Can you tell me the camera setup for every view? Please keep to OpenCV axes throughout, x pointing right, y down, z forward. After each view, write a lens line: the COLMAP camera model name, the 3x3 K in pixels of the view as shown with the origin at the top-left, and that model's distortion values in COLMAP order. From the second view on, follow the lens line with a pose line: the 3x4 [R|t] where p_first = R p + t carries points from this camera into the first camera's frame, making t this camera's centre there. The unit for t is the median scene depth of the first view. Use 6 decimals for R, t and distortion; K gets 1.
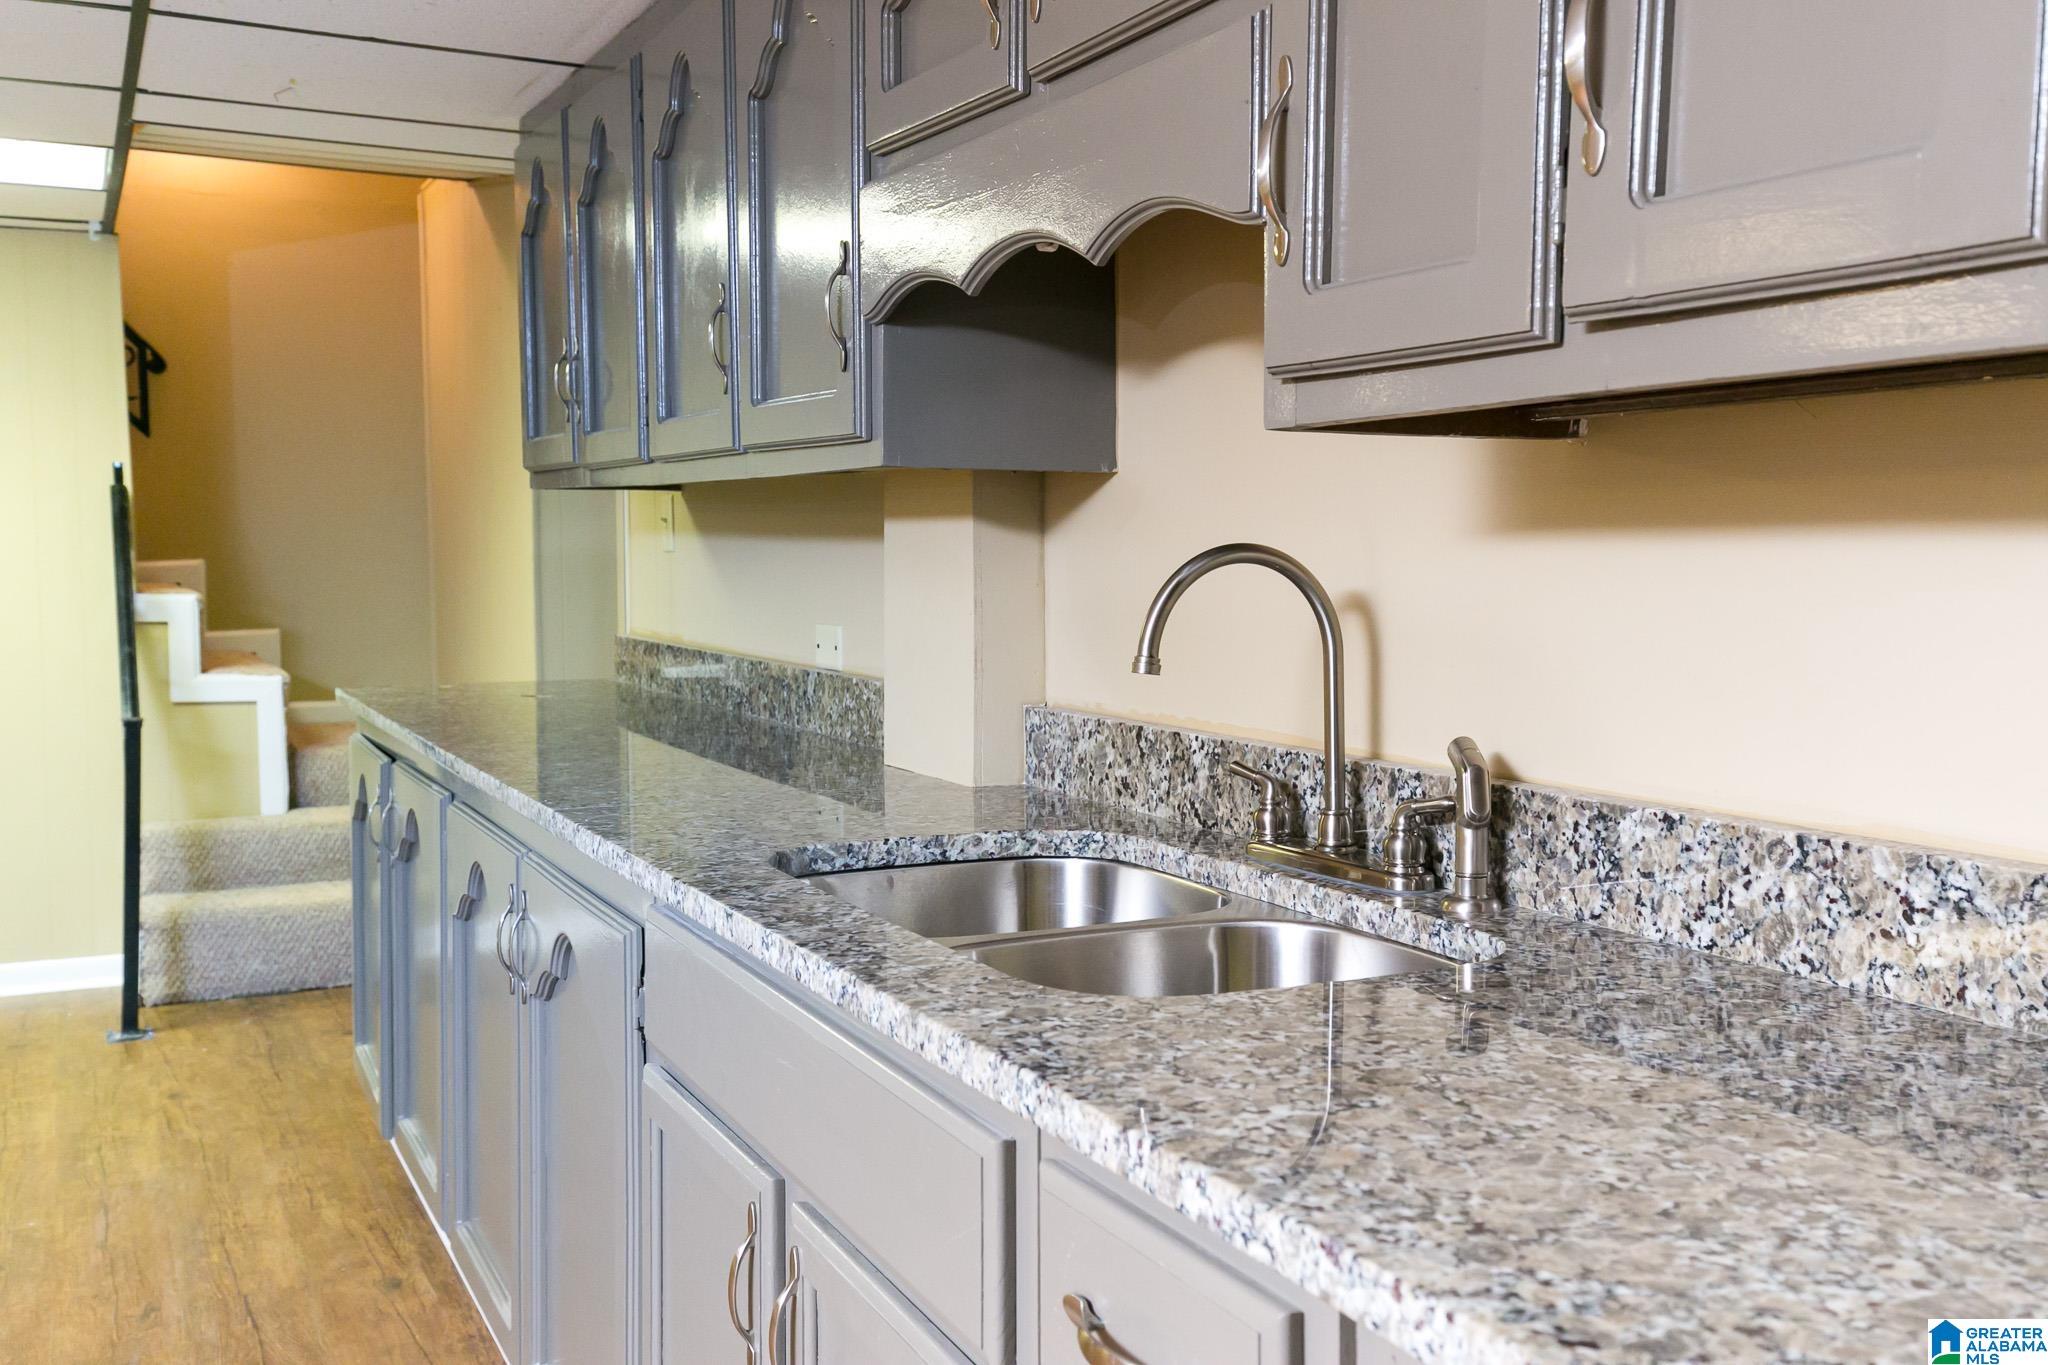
lens RADIAL K [[1993.2, 0, 1024.0], [0, 1993.2, 682.5], [0, 0, 1]] dist [0.148873, -0.127674]
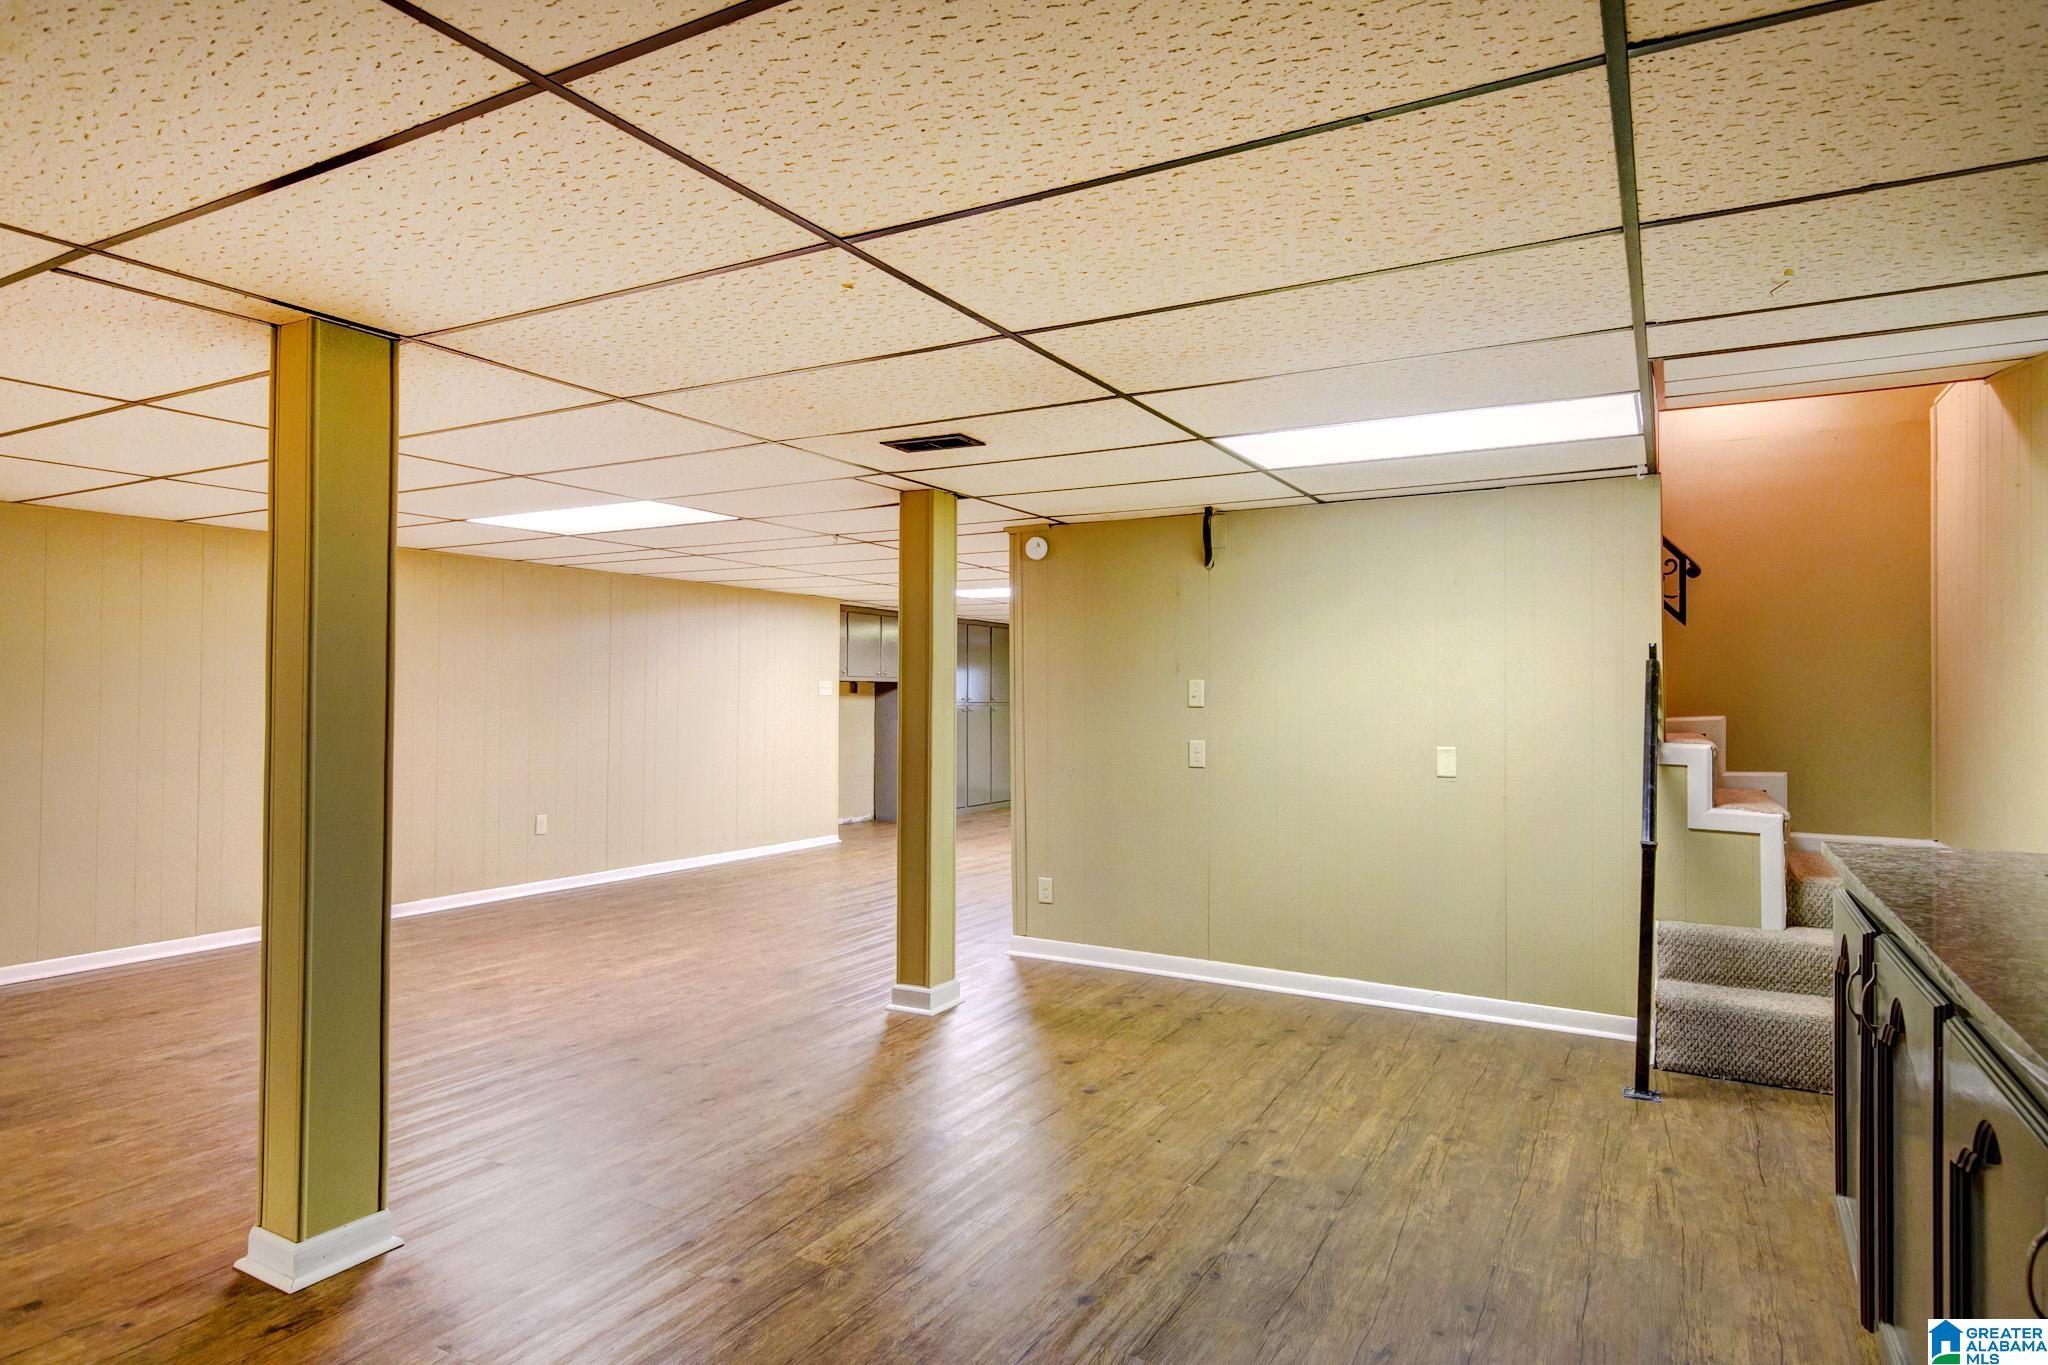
lens RADIAL K [[1172.7, 0, 1024.0], [0, 1172.7, 682.5], [0, 0, 1]] dist [0.004358, -0.000209]
pose [[0.585273, -0.008059, -0.810796, -0.075575], [-0.060580, 0.996721, -0.053636, -0.019295], [0.808570, 0.080510, 0.582866, 0.265641]]
